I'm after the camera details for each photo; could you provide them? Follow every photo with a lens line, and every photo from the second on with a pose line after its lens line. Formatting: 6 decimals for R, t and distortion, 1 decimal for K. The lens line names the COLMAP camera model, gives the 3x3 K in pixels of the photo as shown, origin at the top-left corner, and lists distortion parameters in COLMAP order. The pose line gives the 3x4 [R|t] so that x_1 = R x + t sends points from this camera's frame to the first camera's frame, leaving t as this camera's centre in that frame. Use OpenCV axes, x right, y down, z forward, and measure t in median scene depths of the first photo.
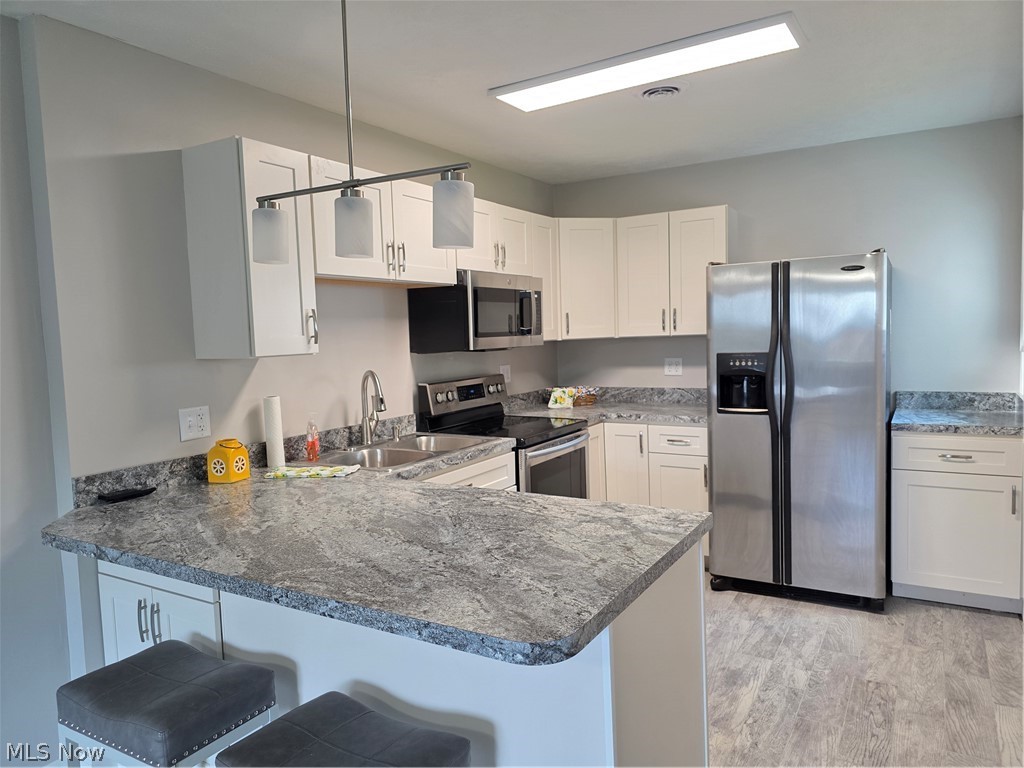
lens RADIAL K [[686.1, 0, 513.8], [0, 686.1, 387.0], [0, 0, 1]] dist [0.070683, -0.064970]
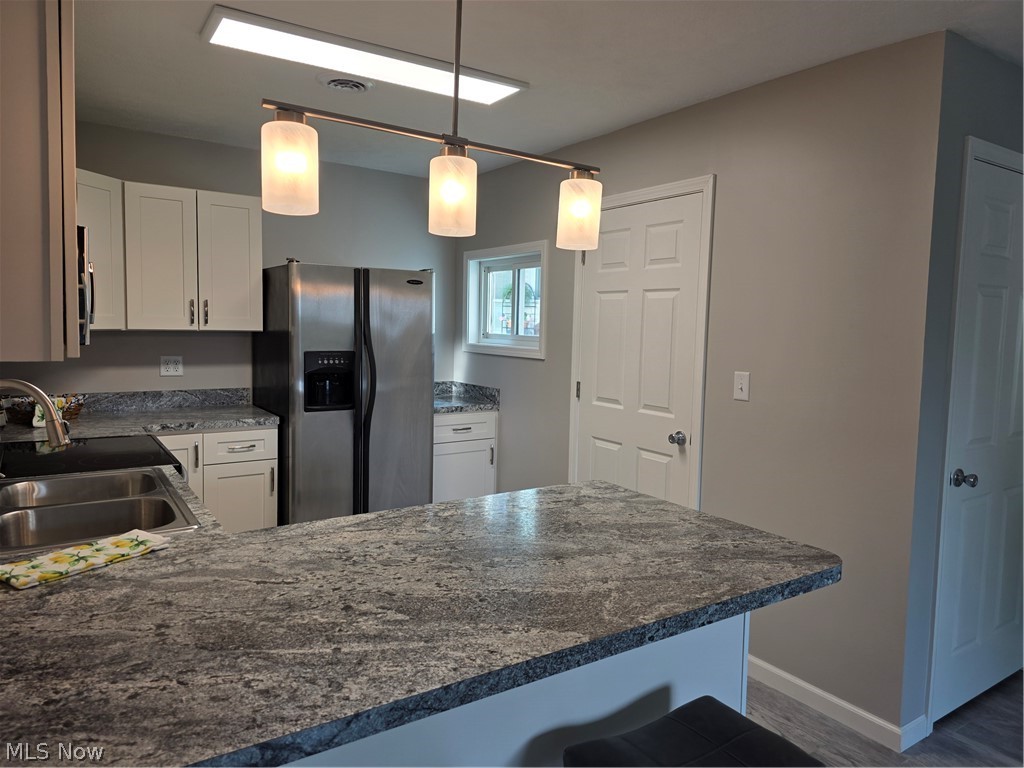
lens RADIAL K [[686.1, 0, 509.1], [0, 686.1, 376.5], [0, 0, 1]] dist [0.070683, -0.064970]
pose [[0.428262, -0.028316, 0.903211, -0.652400], [0.036533, 0.999234, 0.014004, -0.022079], [-0.902916, 0.027000, 0.428969, 0.424437]]
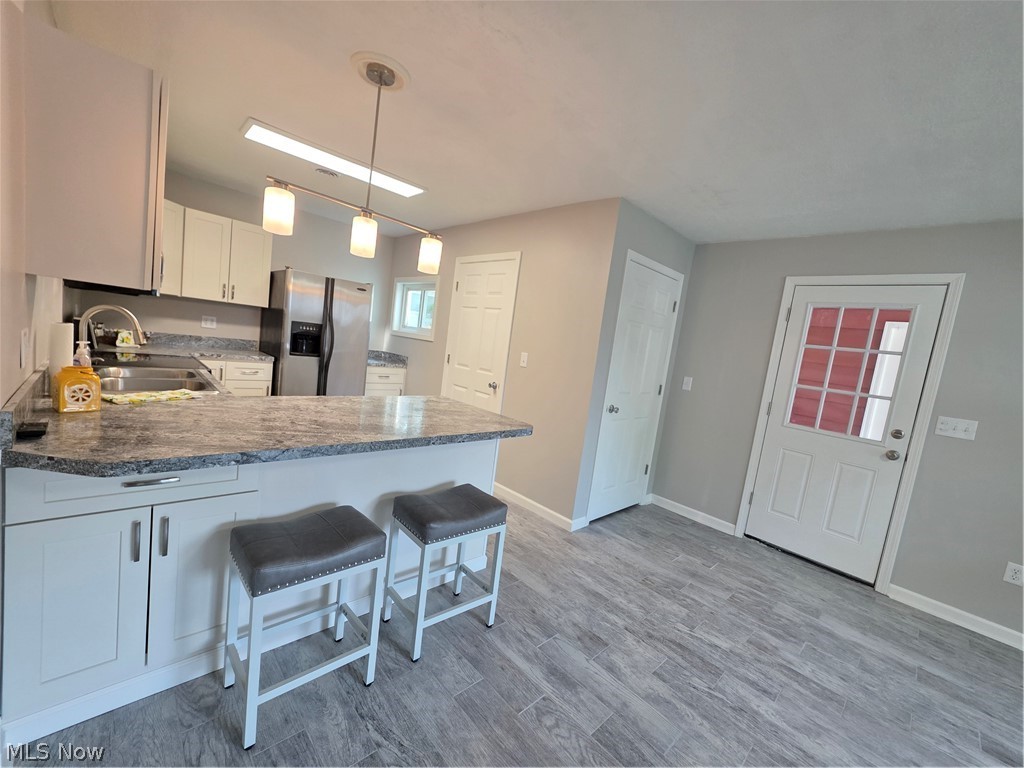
lens RADIAL K [[409.9, 0, 504.1], [0, 409.9, 385.3], [0, 0, 1]] dist [0.001698, 0.001542]
pose [[0.267021, -0.037100, 0.962976, -0.772717], [-0.058198, 0.996814, 0.054541, 0.035108], [-0.961932, -0.070607, 0.264011, 0.275543]]
